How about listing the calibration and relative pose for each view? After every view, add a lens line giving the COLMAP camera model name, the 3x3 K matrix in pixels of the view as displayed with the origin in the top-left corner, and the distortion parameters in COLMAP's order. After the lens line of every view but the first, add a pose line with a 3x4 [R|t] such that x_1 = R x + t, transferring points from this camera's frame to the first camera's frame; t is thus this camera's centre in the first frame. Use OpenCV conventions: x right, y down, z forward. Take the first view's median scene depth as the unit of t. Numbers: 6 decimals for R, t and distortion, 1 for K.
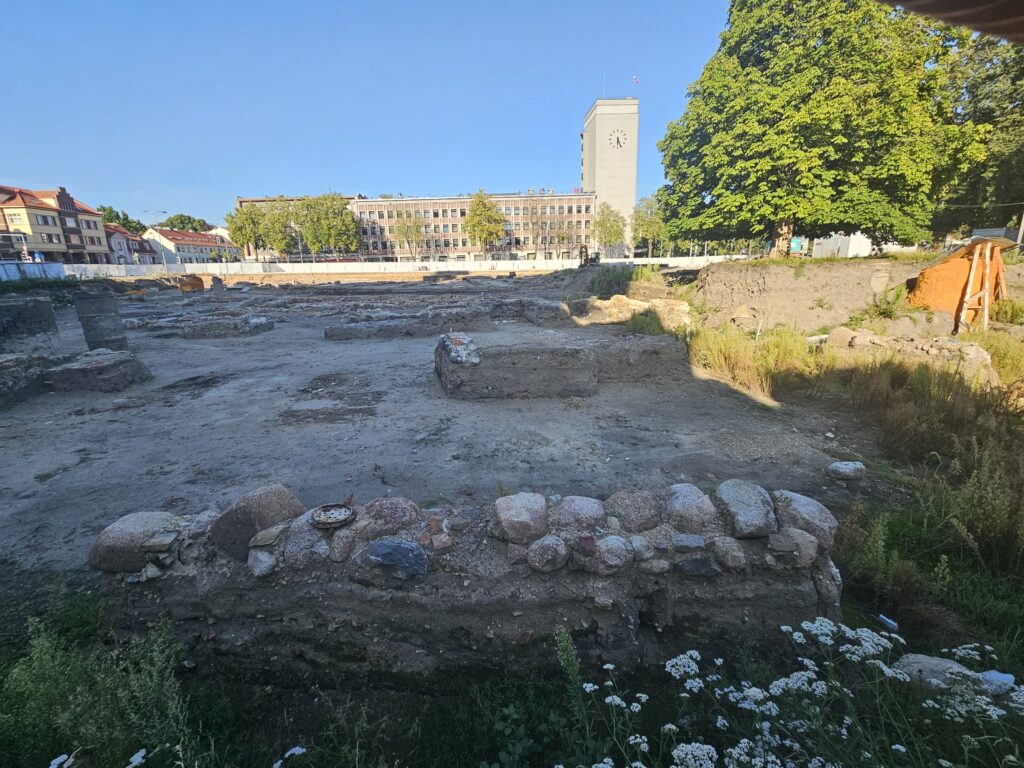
lens RADIAL K [[459.1, 0, 515.6], [0, 459.1, 380.8], [0, 0, 1]] dist [0.002255, 0.001145]
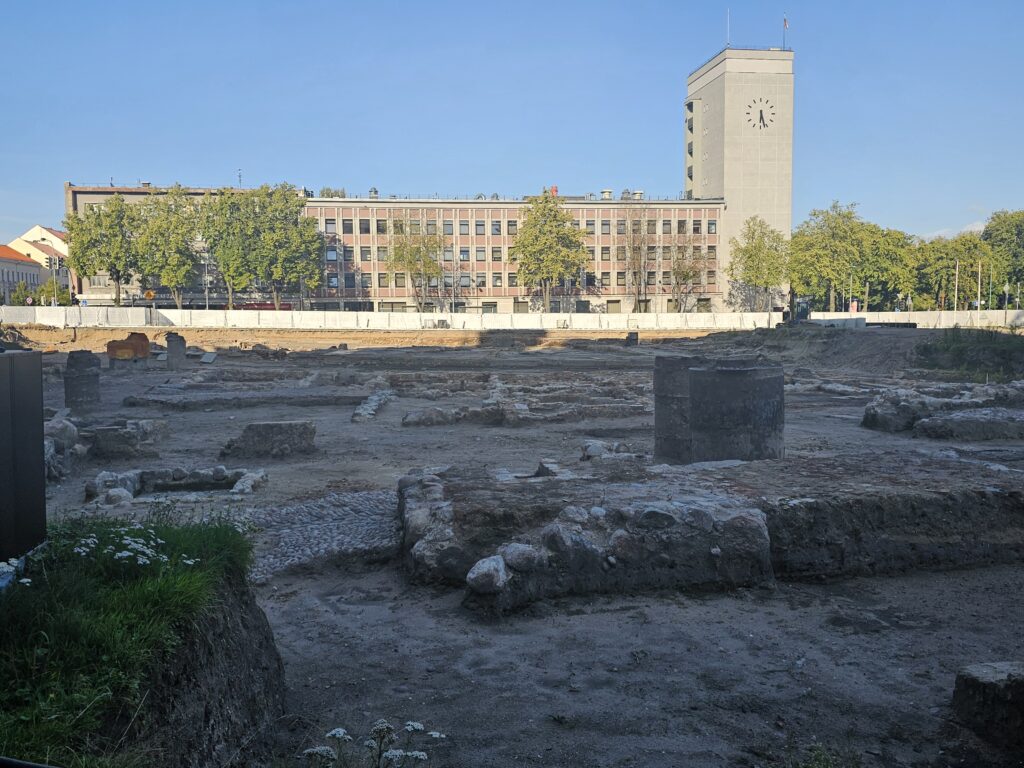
lens RADIAL K [[874.9, 0, 509.9], [0, 874.9, 380.4], [0, 0, 1]] dist [0.054887, -0.005548]
pose [[0.993302, 0.009592, 0.115149, -0.221345], [0.011407, 0.983540, -0.180330, 0.005123], [-0.114983, 0.180436, 0.976843, 0.003254]]
